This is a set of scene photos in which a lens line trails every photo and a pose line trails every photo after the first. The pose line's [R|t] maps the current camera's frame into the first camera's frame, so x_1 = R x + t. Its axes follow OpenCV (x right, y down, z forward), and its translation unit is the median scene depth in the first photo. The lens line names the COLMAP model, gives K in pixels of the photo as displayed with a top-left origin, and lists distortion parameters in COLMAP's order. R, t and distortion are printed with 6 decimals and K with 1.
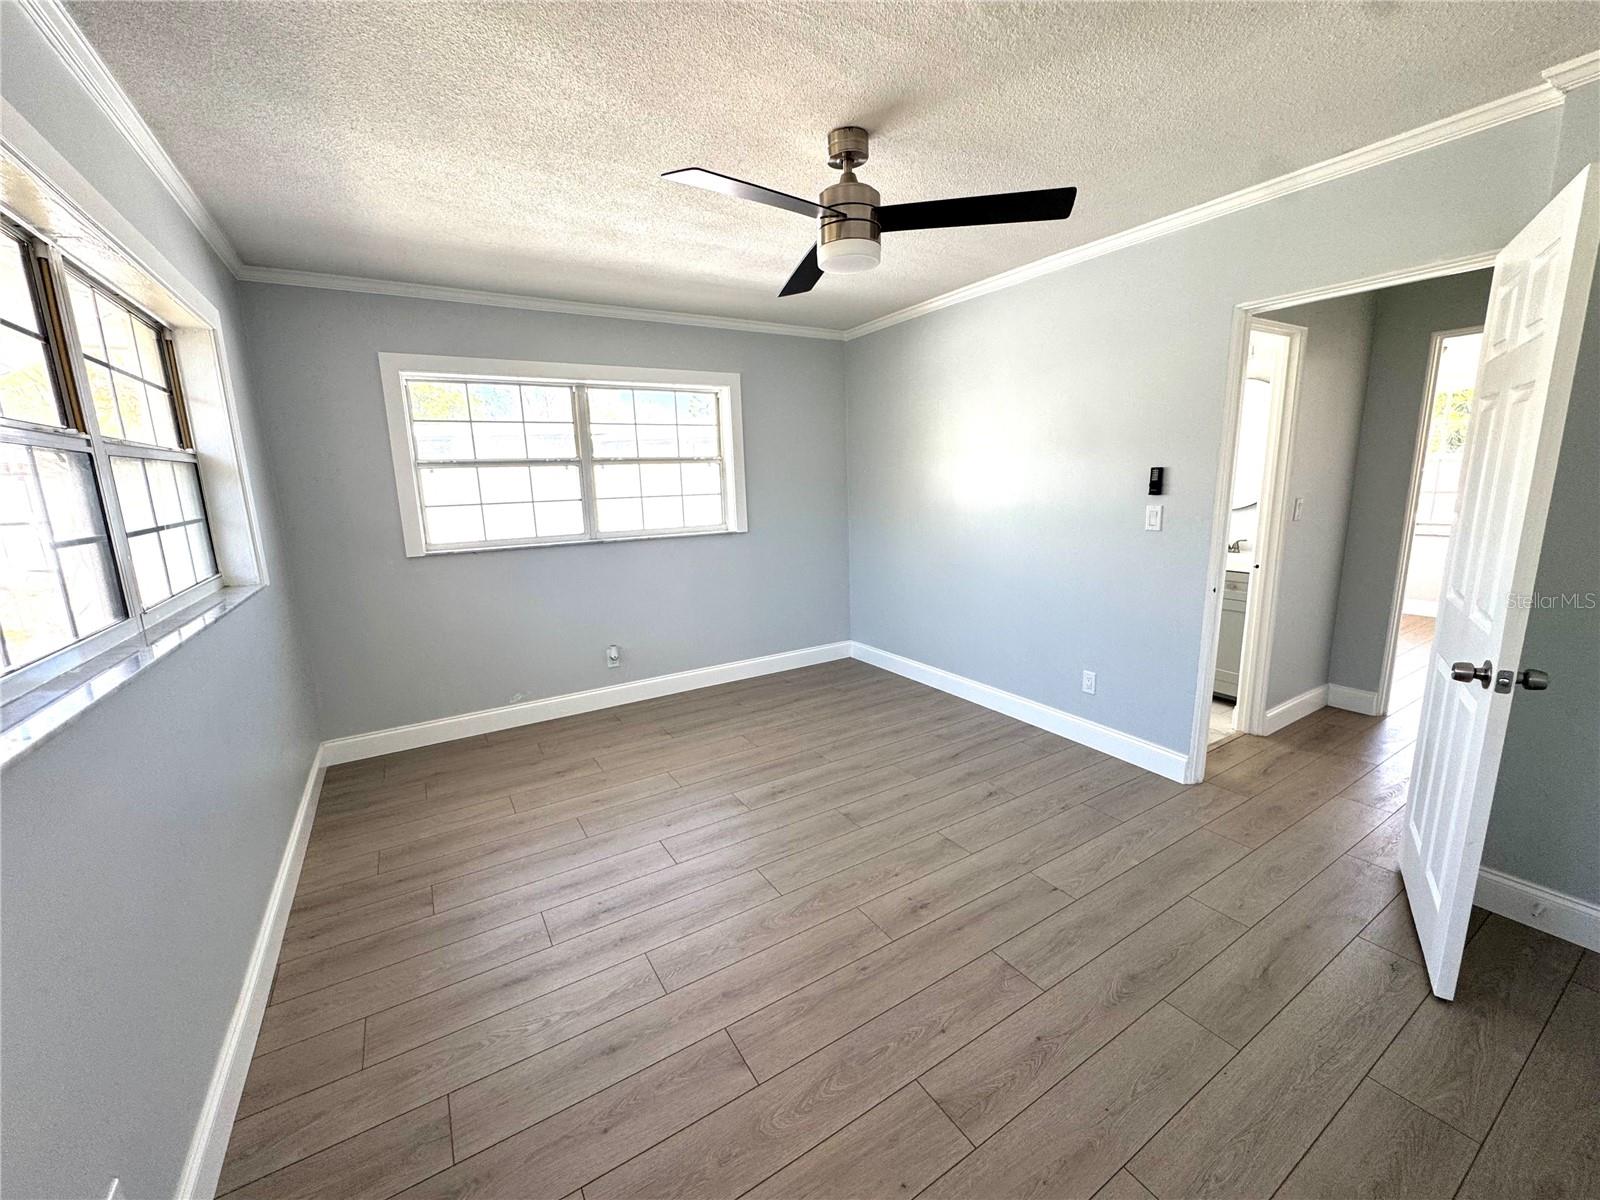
lens RADIAL K [[644.4, 0, 803.8], [0, 644.4, 595.0], [0, 0, 1]] dist [-0.000144, -0.000142]
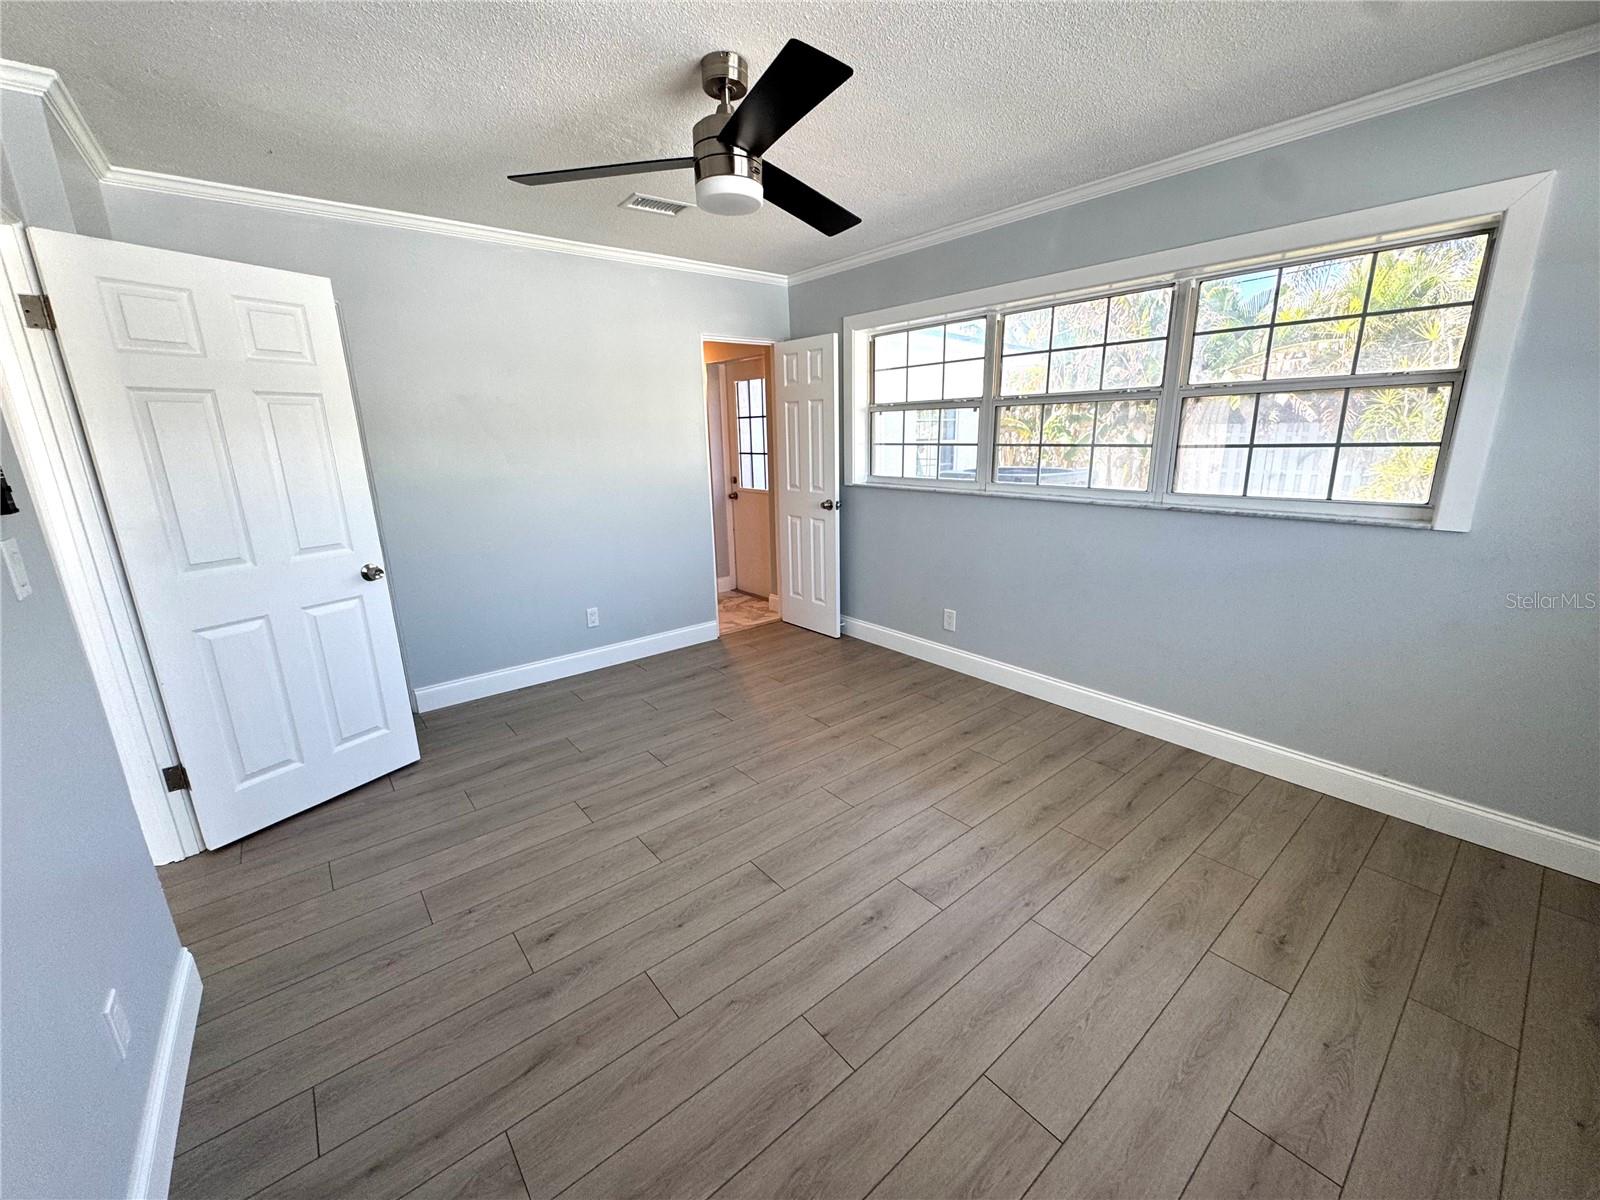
lens RADIAL K [[638.7, 0, 801.9], [0, 638.7, 599.6], [0, 0, 1]] dist [-0.000905, -0.000181]
pose [[-0.990485, 0.078567, -0.112987, 0.087866], [0.022988, 0.903938, 0.427045, -0.287531], [0.135685, 0.420385, -0.897143, 1.562753]]
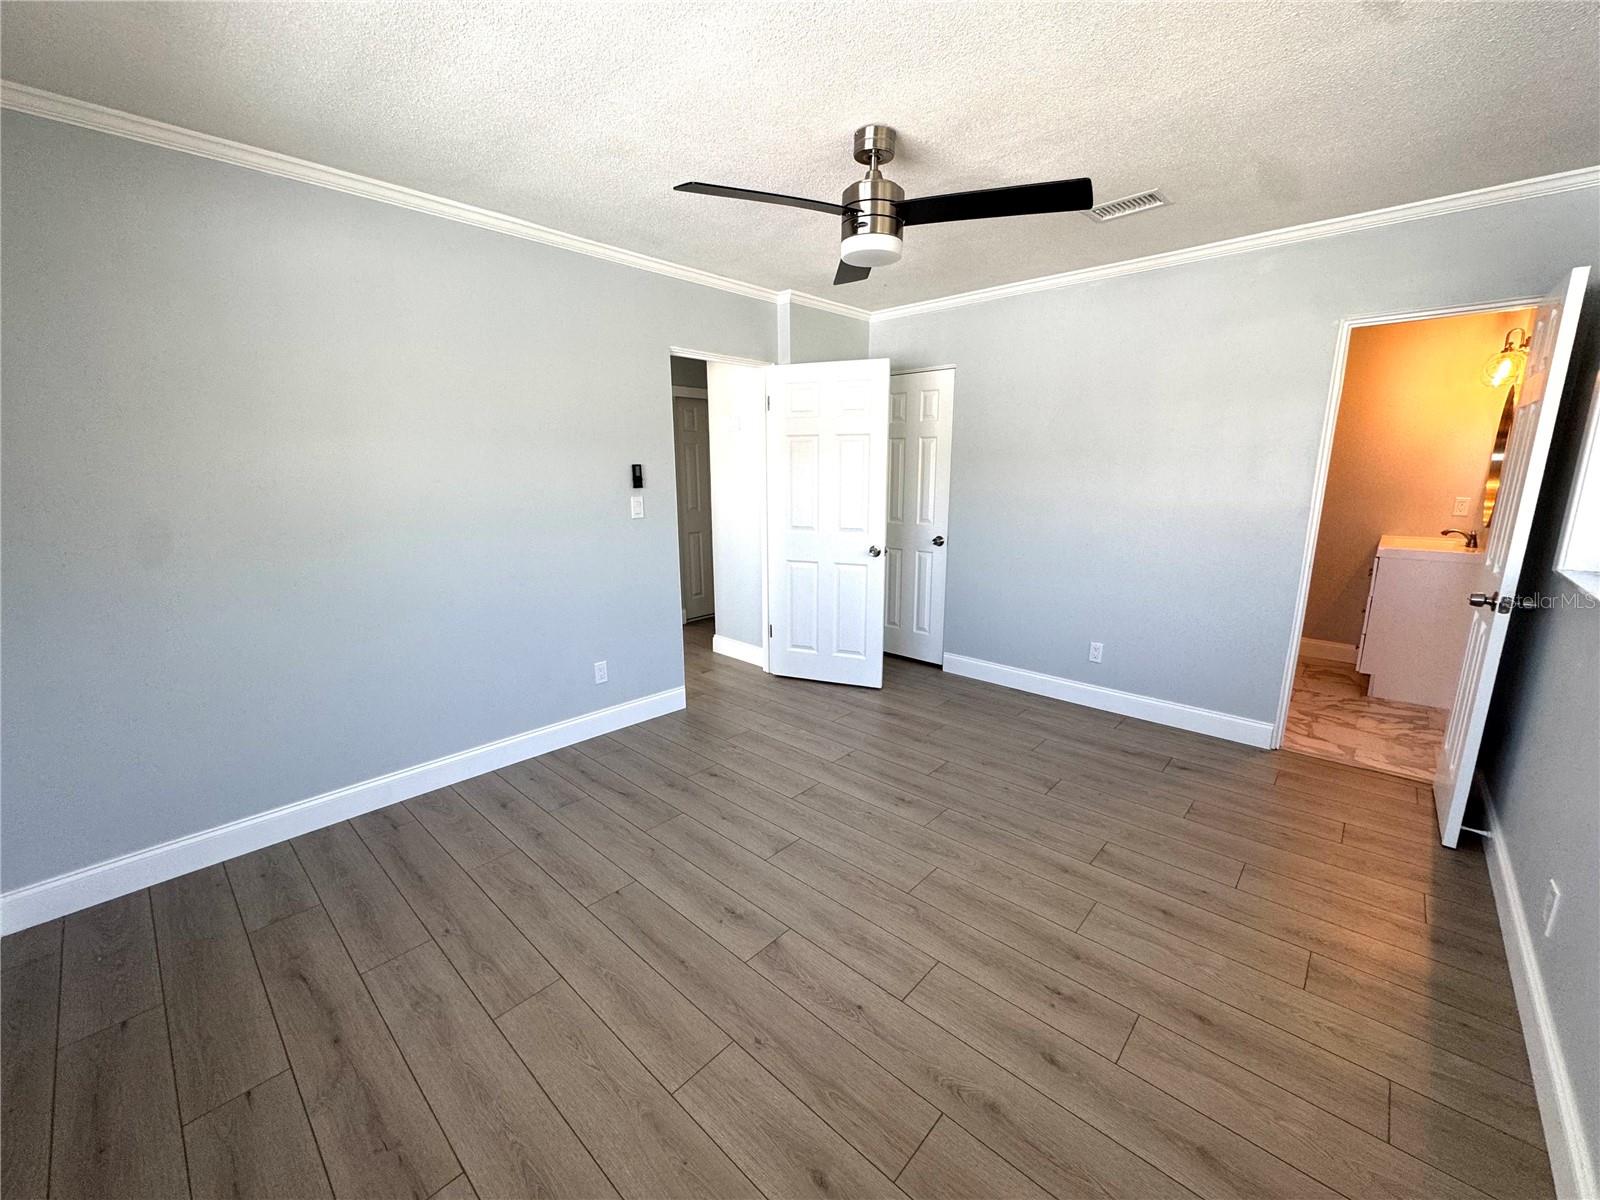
lens RADIAL K [[638.7, 0, 801.9], [0, 638.7, 599.6], [0, 0, 1]] dist [-0.000905, -0.000181]
pose [[-0.265879, -0.171599, 0.948611, -0.718434], [0.185664, 0.956491, 0.225063, -0.178271], [-0.945958, 0.235962, -0.222451, 1.092162]]
